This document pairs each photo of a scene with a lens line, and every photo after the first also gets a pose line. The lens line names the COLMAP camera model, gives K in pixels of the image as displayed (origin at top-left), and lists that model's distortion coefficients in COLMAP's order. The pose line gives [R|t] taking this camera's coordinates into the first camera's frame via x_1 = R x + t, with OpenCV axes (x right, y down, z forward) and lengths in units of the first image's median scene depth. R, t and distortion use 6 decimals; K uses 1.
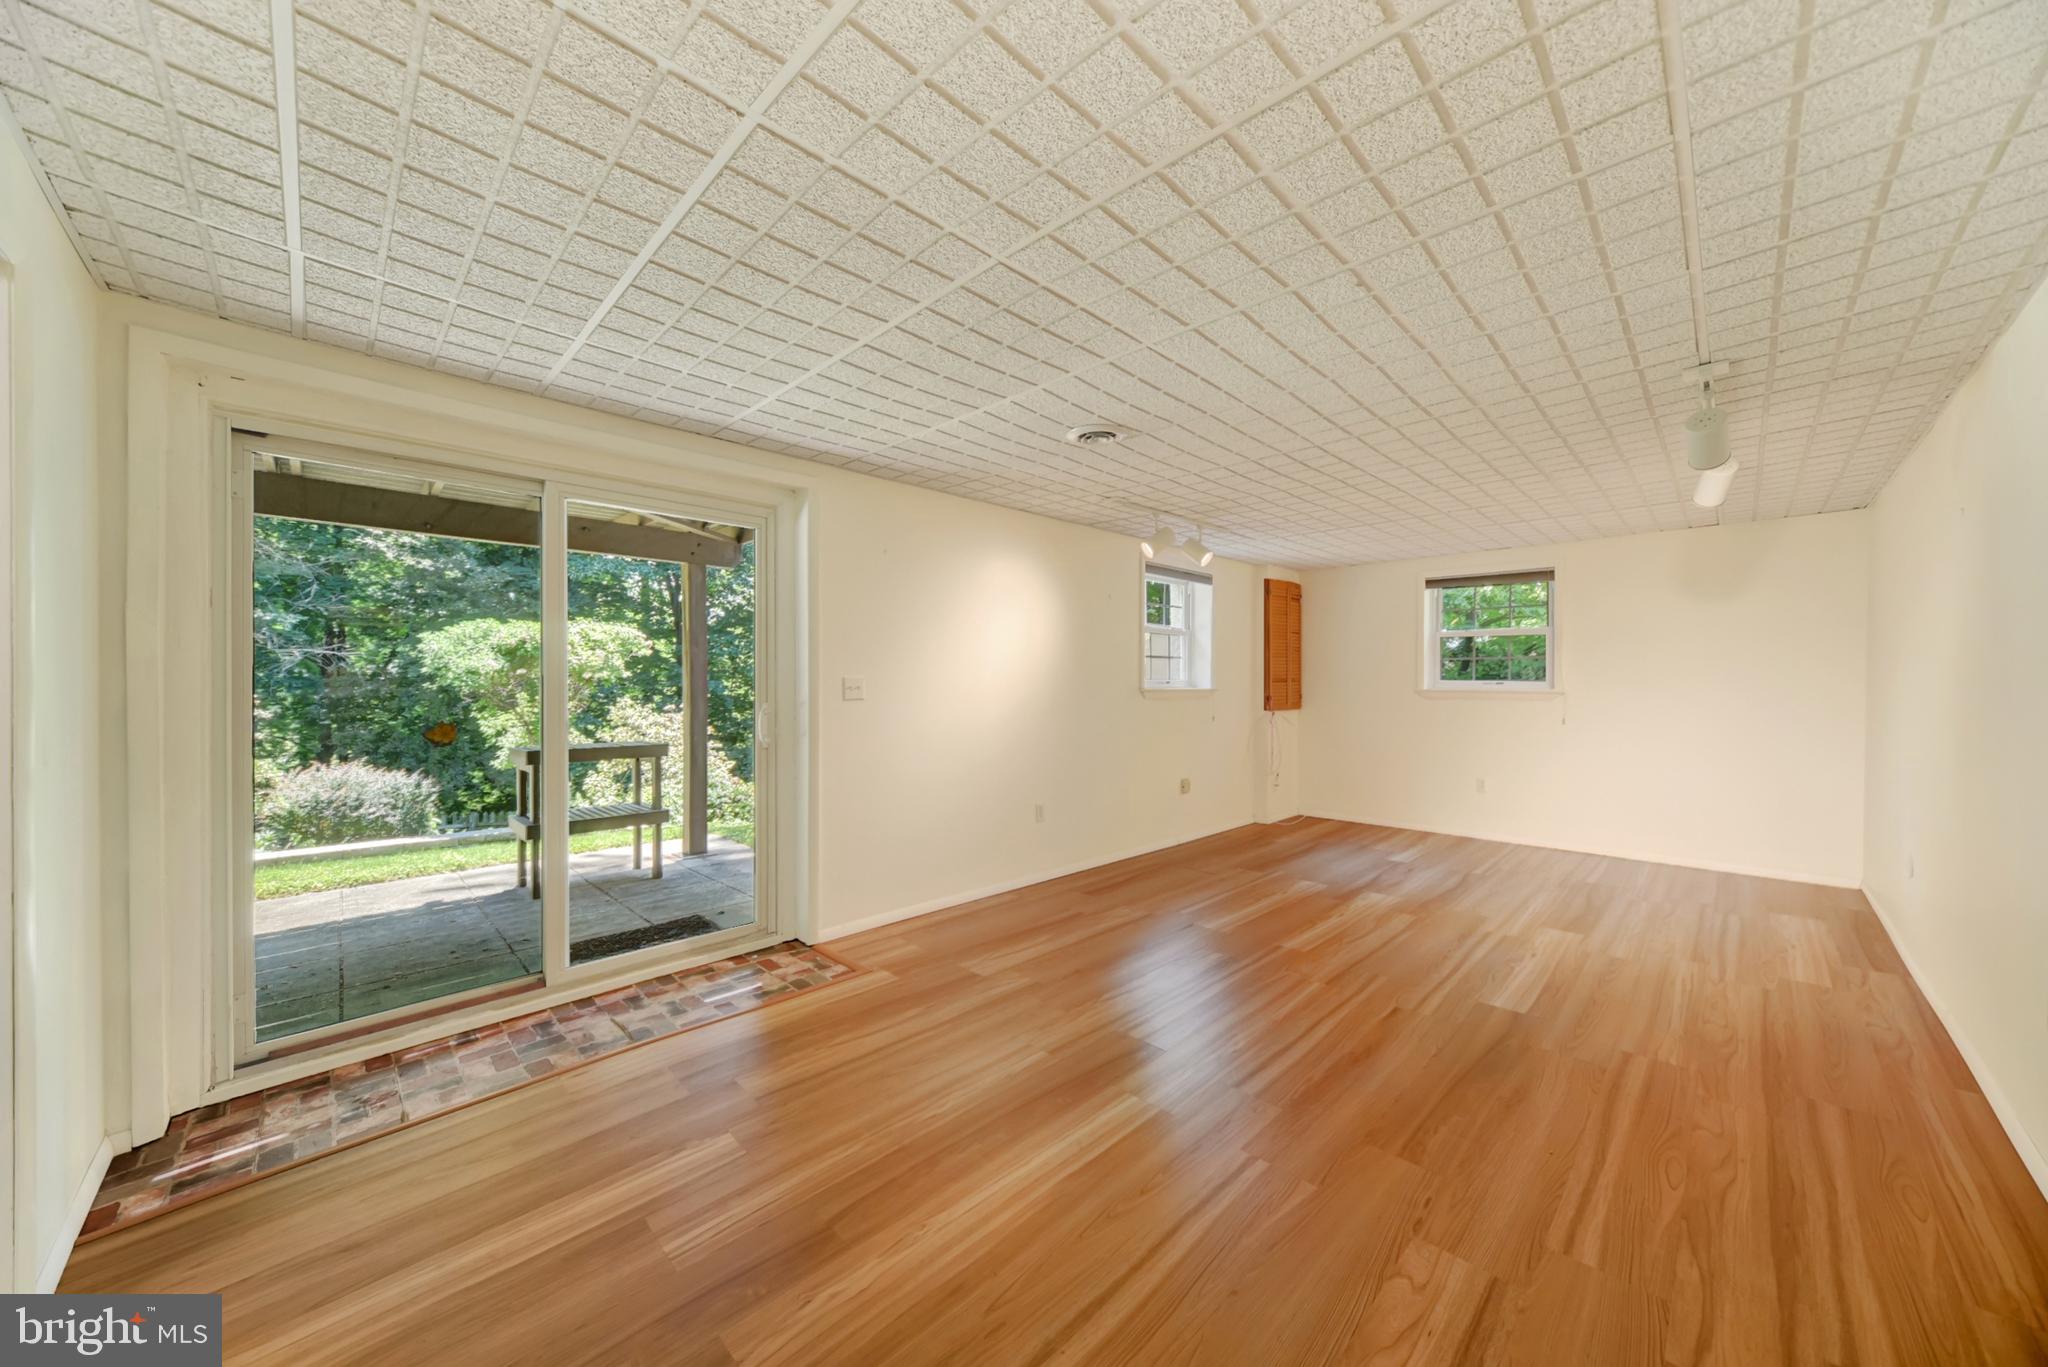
lens RADIAL K [[716.8, 0, 1041.1], [0, 716.8, 689.2], [0, 0, 1]] dist [0.000194, 0.000008]
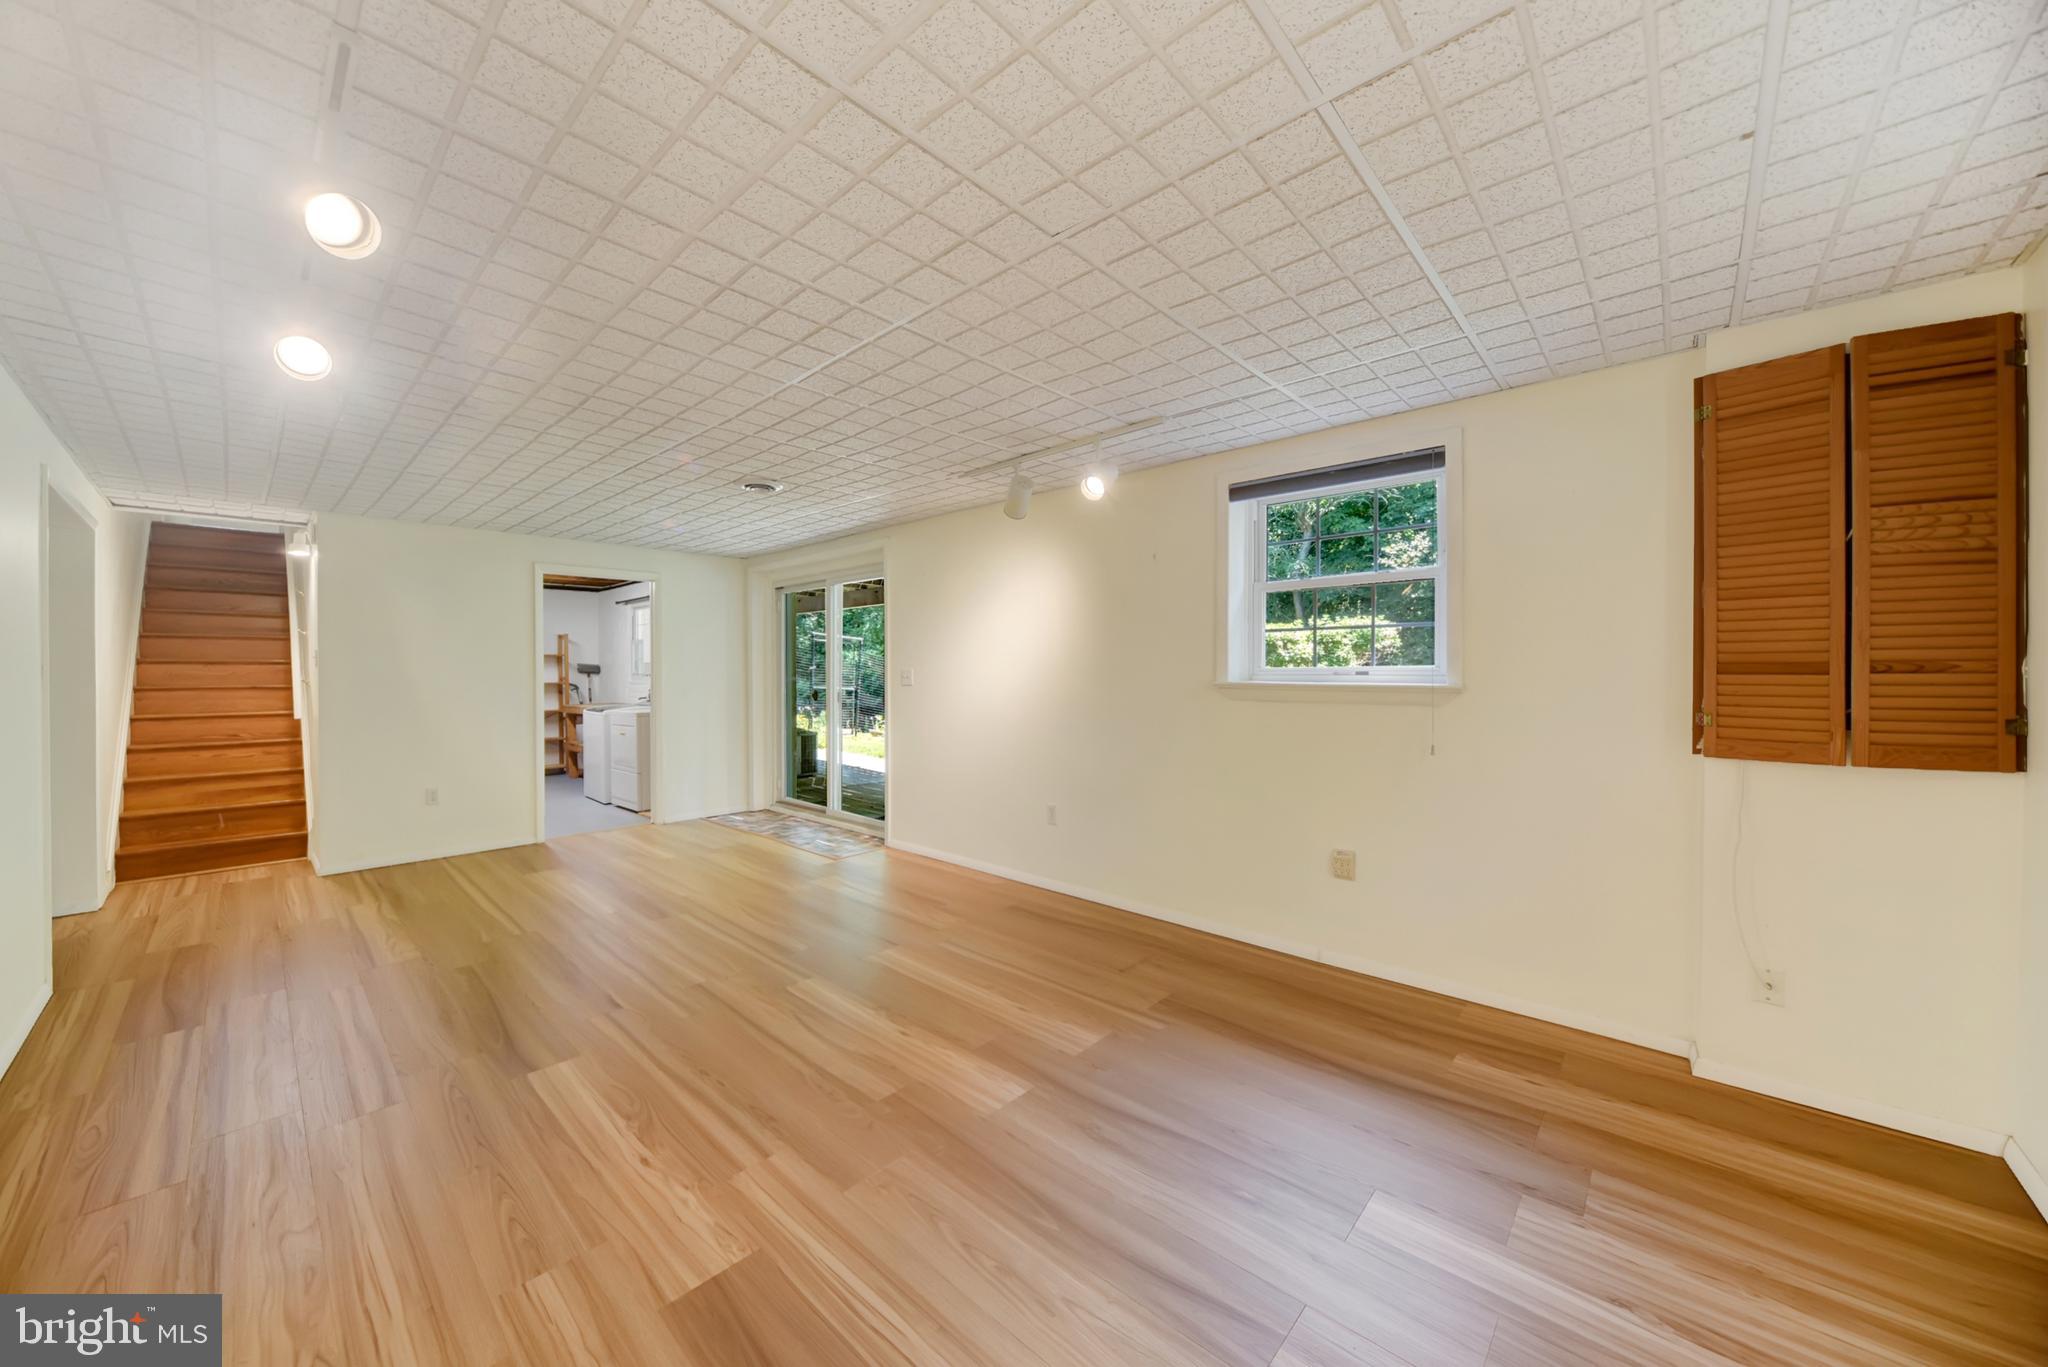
lens RADIAL K [[716.8, 0, 1043.1], [0, 716.8, 675.7], [0, 0, 1]] dist [0.000194, 0.000008]
pose [[0.047050, -0.000456, -0.998892, 1.021661], [-0.007302, 0.999973, -0.000801, -0.010057], [0.998866, 0.007332, 0.047045, 1.037243]]
